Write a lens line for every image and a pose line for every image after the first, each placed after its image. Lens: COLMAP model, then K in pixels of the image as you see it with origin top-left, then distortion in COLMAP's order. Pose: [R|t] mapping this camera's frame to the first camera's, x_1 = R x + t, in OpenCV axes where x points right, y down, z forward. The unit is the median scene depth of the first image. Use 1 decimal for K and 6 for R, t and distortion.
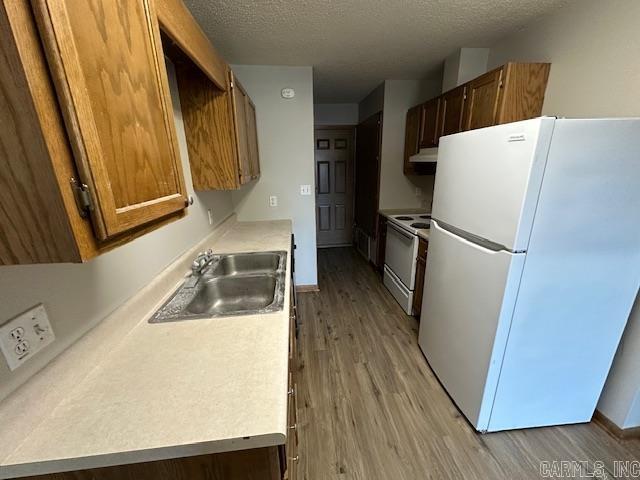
lens RADIAL K [[255.0, 0, 320.0], [0, 255.0, 240.0], [0, 0, 1]] dist [-0.003215, -0.000505]
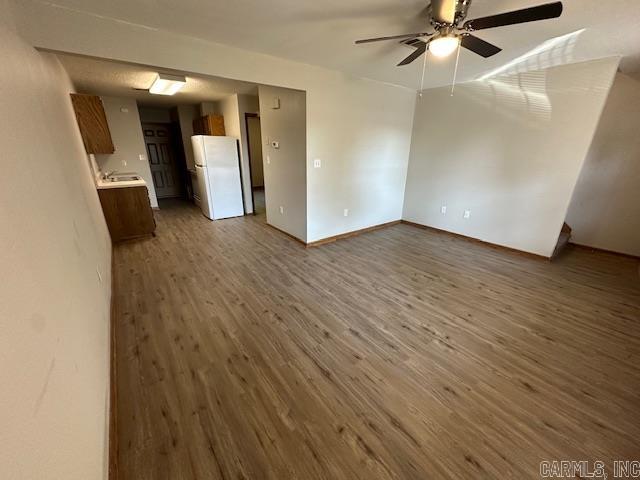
lens RADIAL K [[255.0, 0, 320.0], [0, 255.0, 240.0], [0, 0, 1]] dist [-0.003215, -0.000505]
pose [[0.850399, -0.150059, 0.504286, 0.037985], [0.126035, 0.988660, 0.081654, 0.640917], [-0.510820, -0.005881, 0.859668, -2.020747]]
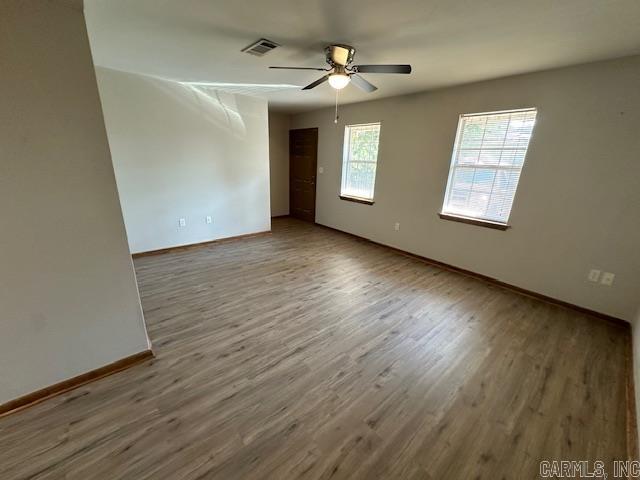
lens RADIAL K [[255.0, 0, 320.0], [0, 255.0, 240.0], [0, 0, 1]] dist [-0.003215, -0.000505]
pose [[-0.575019, -0.245355, 0.780483, -0.057612], [0.222463, 0.871139, 0.437753, 0.207809], [-0.787314, 0.425345, -0.446339, -0.620257]]
